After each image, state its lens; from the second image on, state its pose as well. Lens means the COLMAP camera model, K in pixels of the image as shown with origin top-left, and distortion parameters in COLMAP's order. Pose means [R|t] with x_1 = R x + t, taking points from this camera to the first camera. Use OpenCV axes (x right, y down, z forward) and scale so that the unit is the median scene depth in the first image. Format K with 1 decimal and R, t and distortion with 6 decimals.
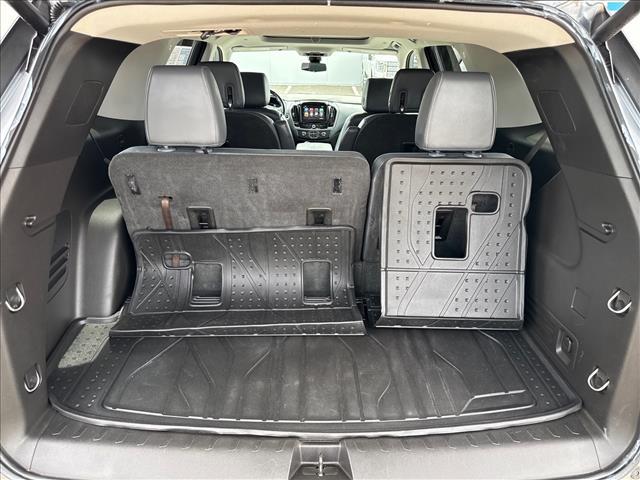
lens RADIAL K [[452.2, 0, 320.0], [0, 452.2, 240.0], [0, 0, 1]] dist [-0.003891, 0.000692]
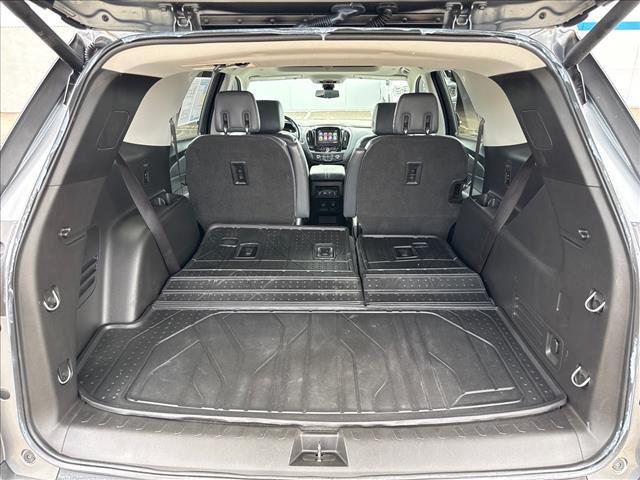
lens RADIAL K [[445.4, 0, 318.6], [0, 445.4, 243.7], [0, 0, 1]] dist [0.001645, -0.000647]
pose [[0.998943, -0.009249, -0.045024, 0.047059], [0.007407, 0.999136, -0.040902, 0.034746], [0.045363, 0.040525, 0.998148, -0.090628]]
